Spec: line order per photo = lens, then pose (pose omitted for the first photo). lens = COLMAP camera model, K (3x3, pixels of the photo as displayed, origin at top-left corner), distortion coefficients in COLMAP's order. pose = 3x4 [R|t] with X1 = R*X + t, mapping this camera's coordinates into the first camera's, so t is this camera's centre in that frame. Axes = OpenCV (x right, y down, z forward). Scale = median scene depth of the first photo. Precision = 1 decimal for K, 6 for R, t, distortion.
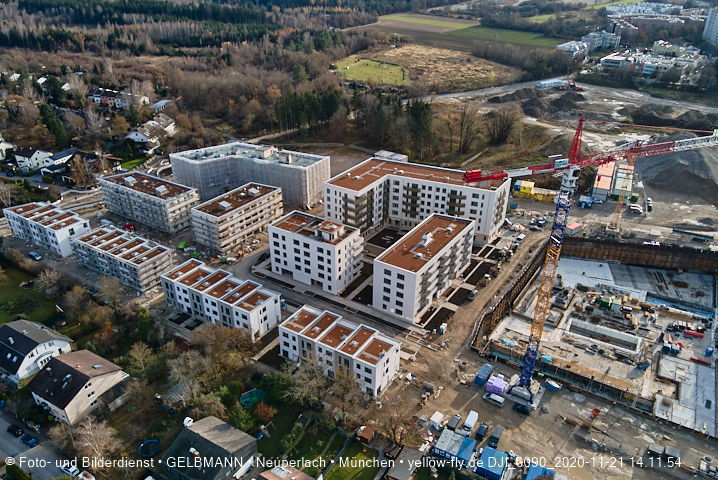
lens RADIAL K [[530.2, 0, 365.6], [0, 530.2, 265.5], [0, 0, 1]] dist [0.064373, -0.064836]
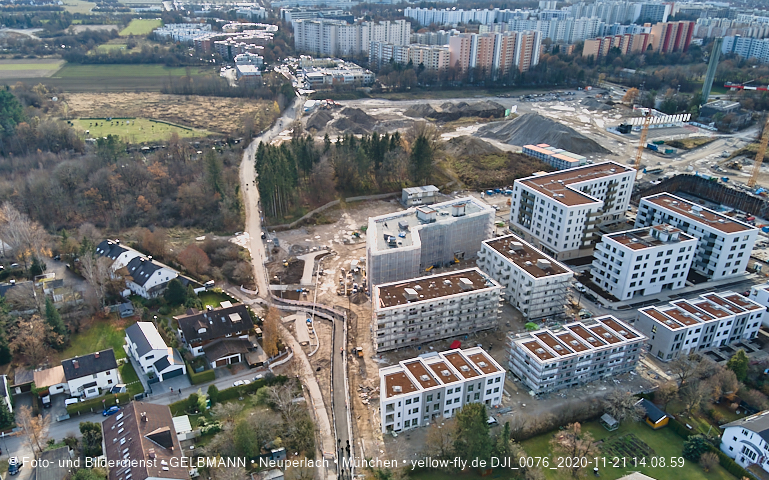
lens RADIAL K [[602.3, 0, 354.3], [0, 602.3, 302.3], [0, 0, 1]] dist [0.061526, -0.060663]
pose [[0.593514, -0.392788, 0.702466, -1.138093], [0.414733, 0.897275, 0.151309, -0.324552], [-0.689738, 0.201532, 0.695447, 0.528984]]
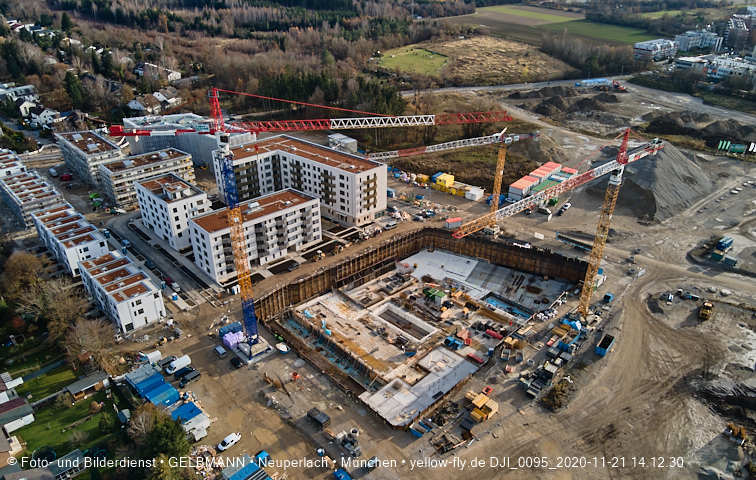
lens RADIAL K [[550.6, 0, 379.6], [0, 550.6, 266.6], [0, 0, 1]] dist [0.061840, -0.059092]
pose [[0.966037, 0.130313, -0.223138, 0.524356], [-0.130339, 0.991361, 0.014676, 0.014983], [0.223122, 0.014906, 0.974676, -0.017176]]
